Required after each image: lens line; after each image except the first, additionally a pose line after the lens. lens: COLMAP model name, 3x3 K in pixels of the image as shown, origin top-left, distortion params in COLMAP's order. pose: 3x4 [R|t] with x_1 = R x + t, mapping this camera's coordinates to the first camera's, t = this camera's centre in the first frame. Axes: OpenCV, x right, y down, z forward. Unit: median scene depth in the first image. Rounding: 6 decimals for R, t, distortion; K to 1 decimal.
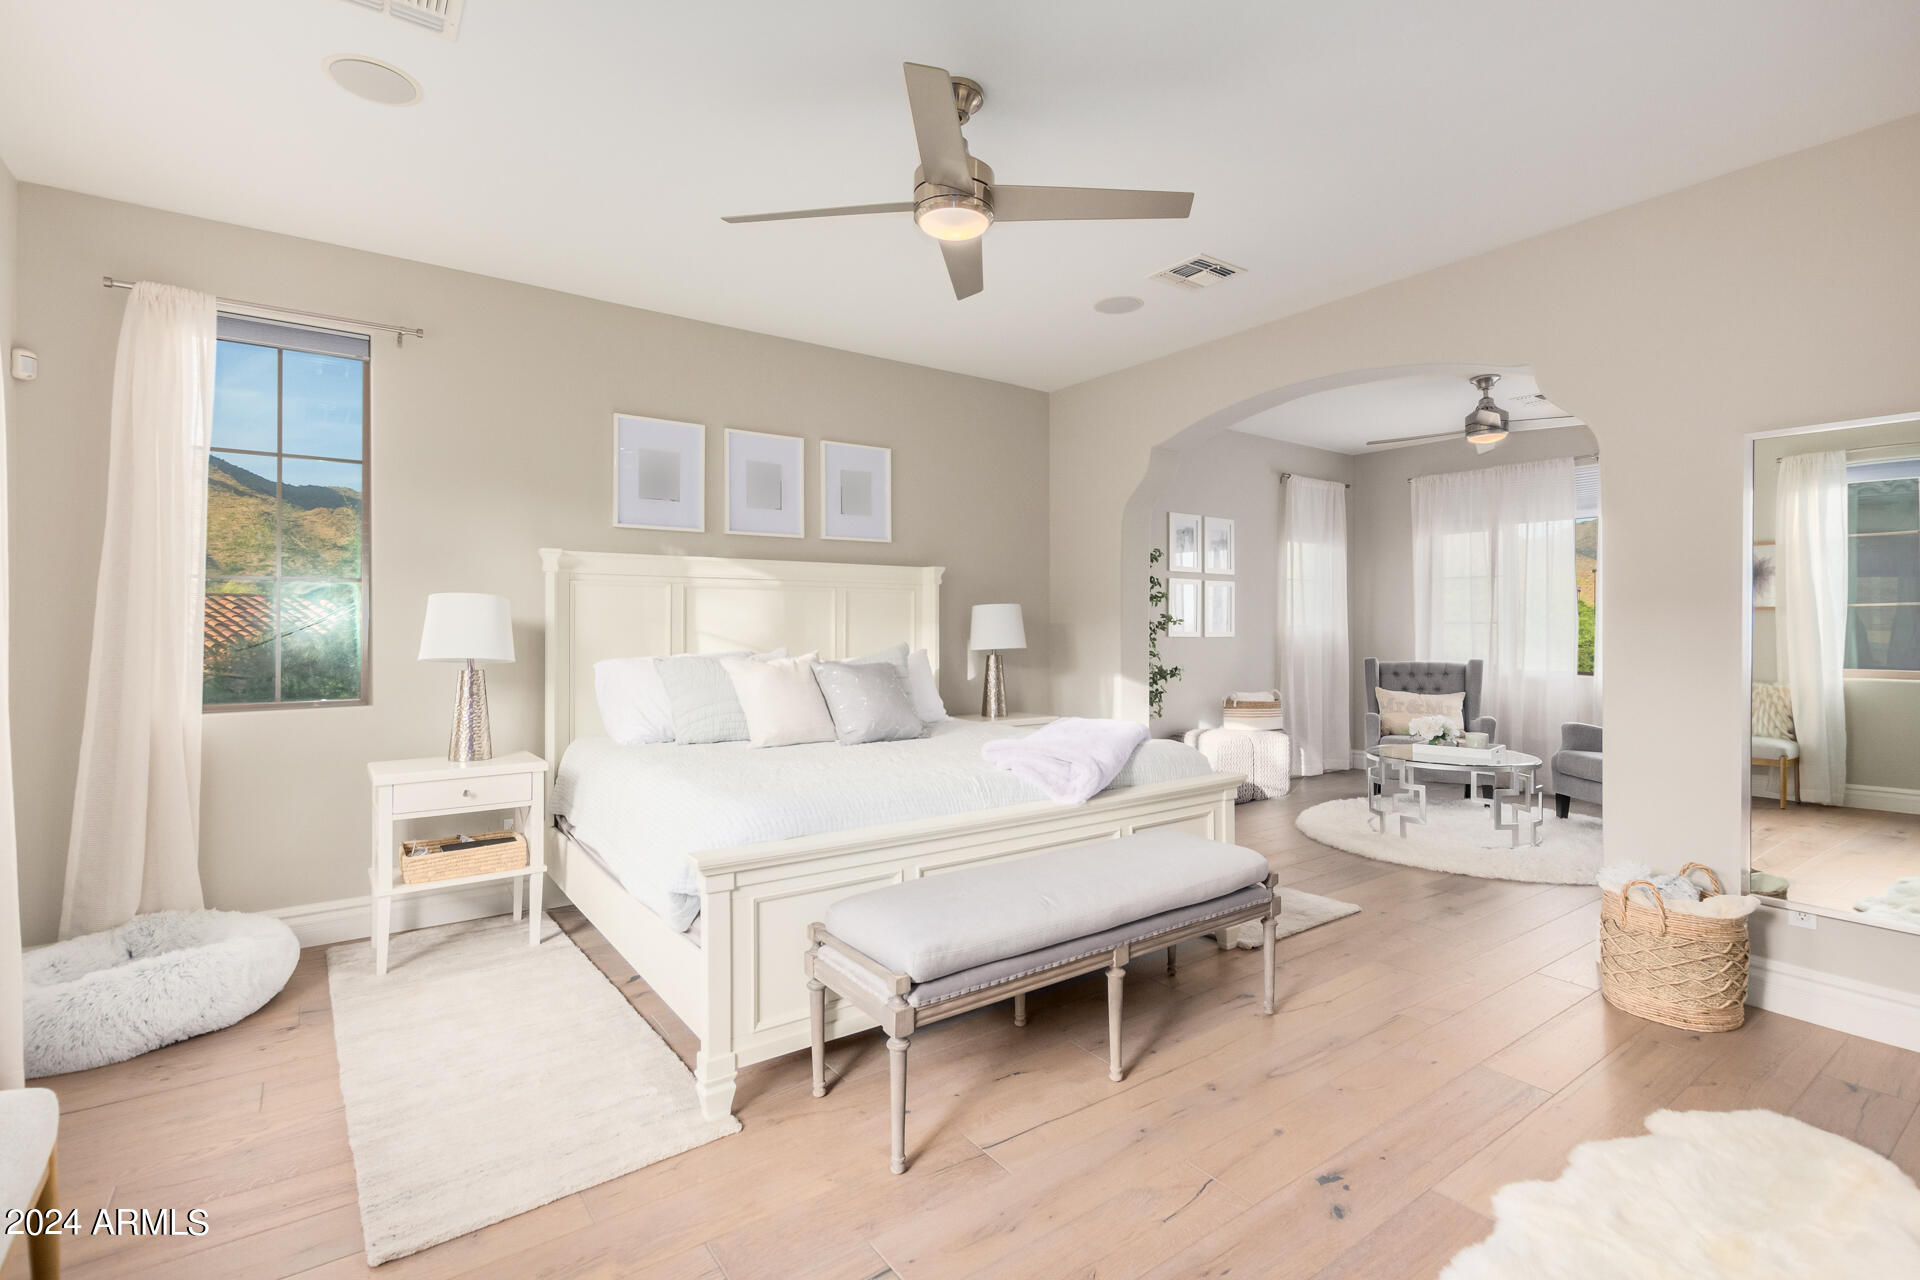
lens RADIAL K [[885.5, 0, 969.4], [0, 885.5, 638.6], [0, 0, 1]] dist [0.006742, -0.000695]
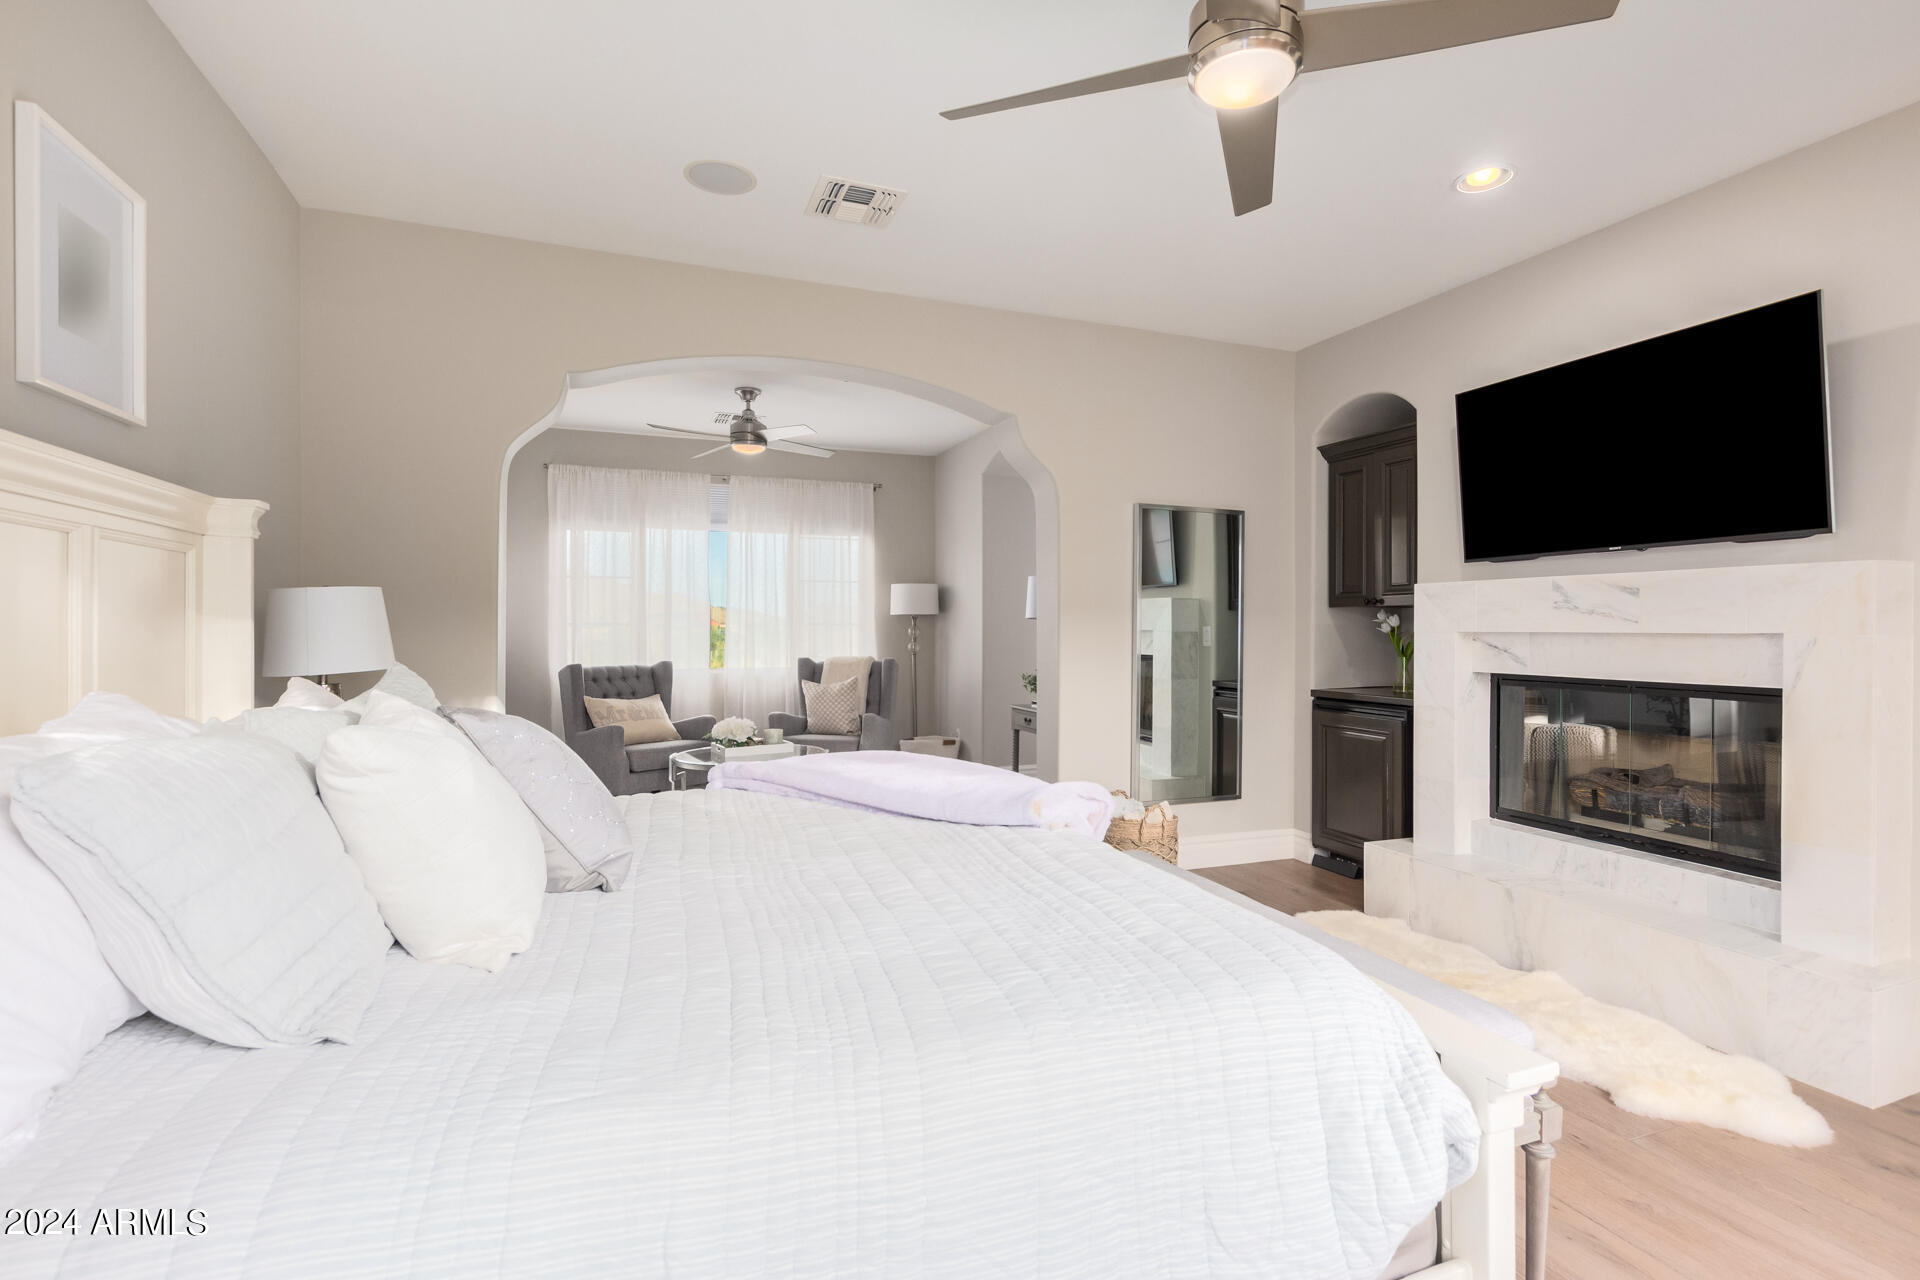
lens RADIAL K [[885.5, 0, 969.4], [0, 885.5, 638.6], [0, 0, 1]] dist [0.006742, -0.000695]
pose [[0.256787, -0.012292, 0.966390, -0.364518], [0.013721, 0.999865, 0.009072, -0.007083], [-0.966371, 0.010930, 0.256921, 0.483143]]
